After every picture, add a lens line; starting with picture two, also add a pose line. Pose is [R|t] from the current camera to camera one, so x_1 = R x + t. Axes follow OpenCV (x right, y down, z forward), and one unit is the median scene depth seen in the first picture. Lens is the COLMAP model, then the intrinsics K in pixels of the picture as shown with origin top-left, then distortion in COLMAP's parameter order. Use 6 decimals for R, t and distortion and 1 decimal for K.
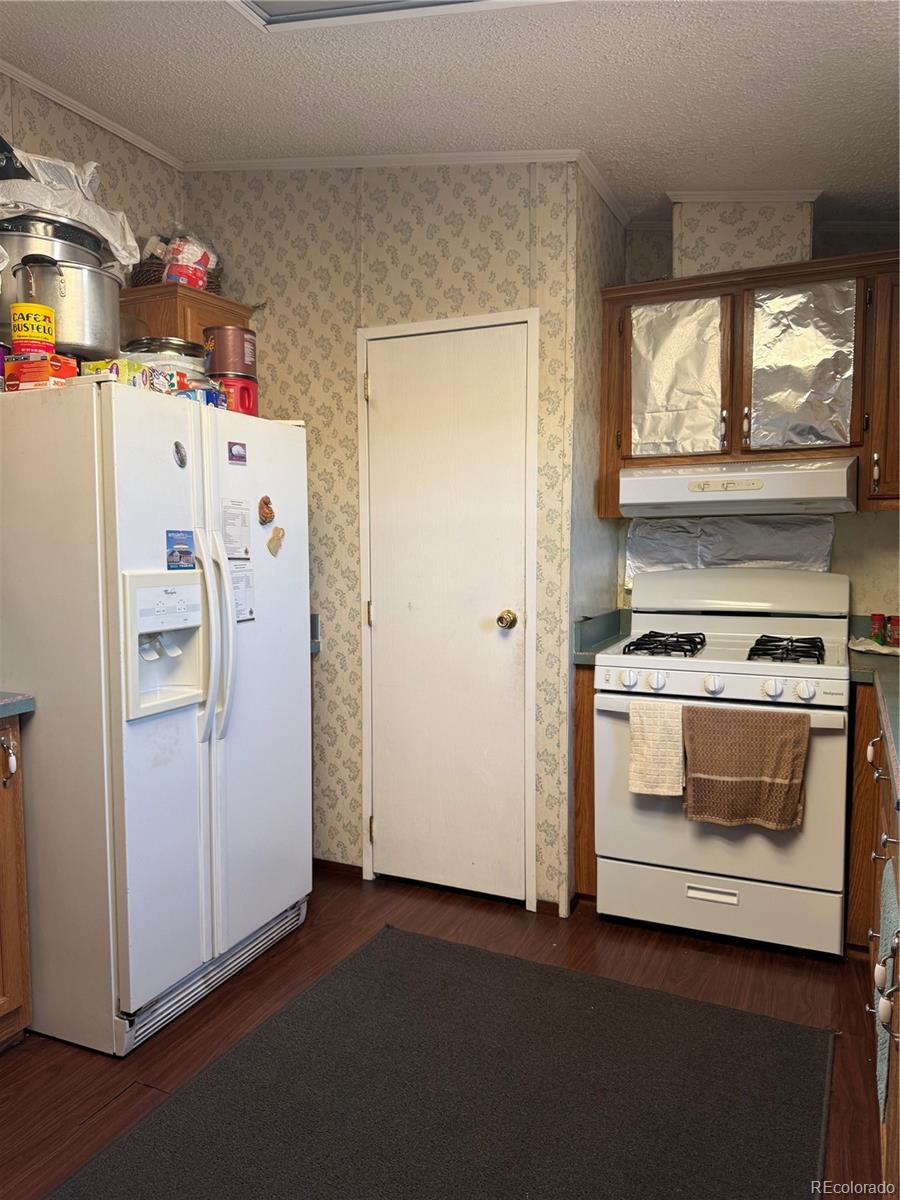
lens RADIAL K [[828.4, 0, 455.0], [0, 828.4, 597.1], [0, 0, 1]] dist [0.048820, -0.087195]
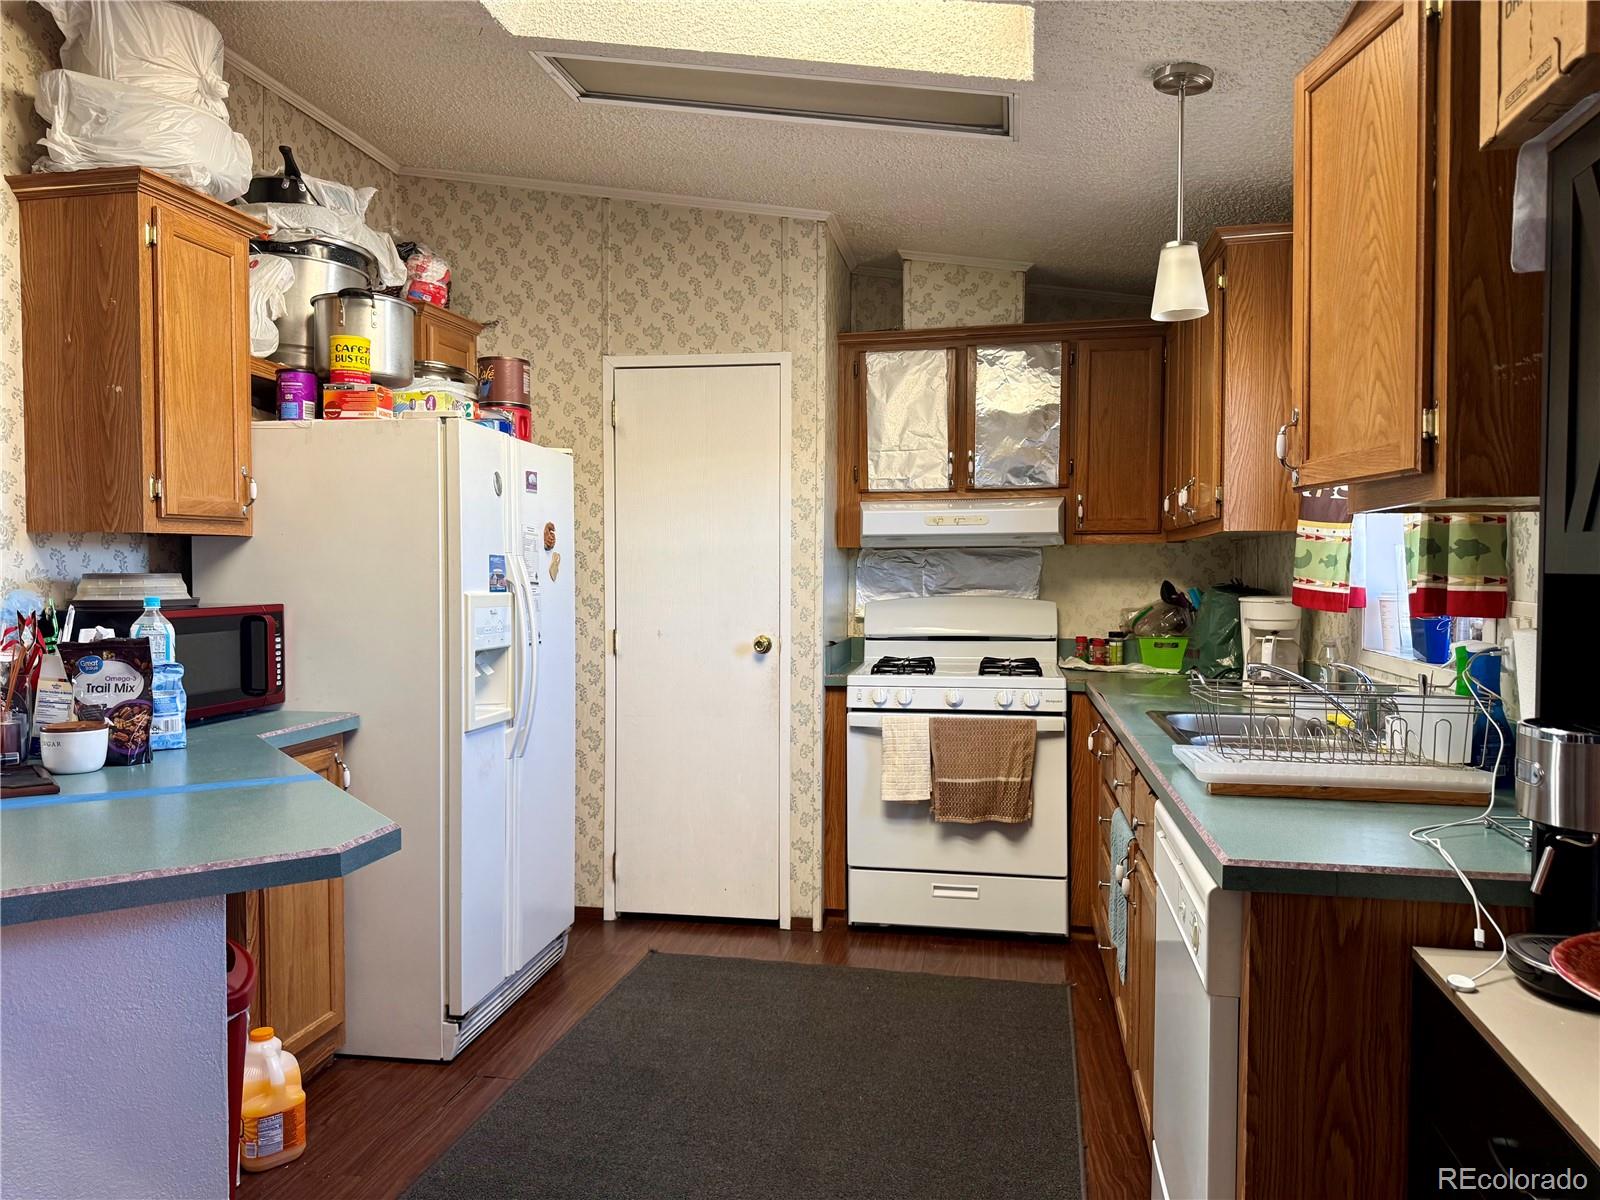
lens RADIAL K [[1104.5, 0, 813.3], [0, 1104.5, 602.2], [0, 0, 1]] dist [0.048820, -0.087195]
pose [[0.964900, -0.002074, 0.262611, -0.243114], [0.014184, 0.998921, -0.044229, 0.037042], [-0.262236, 0.046401, 0.963888, -0.358212]]
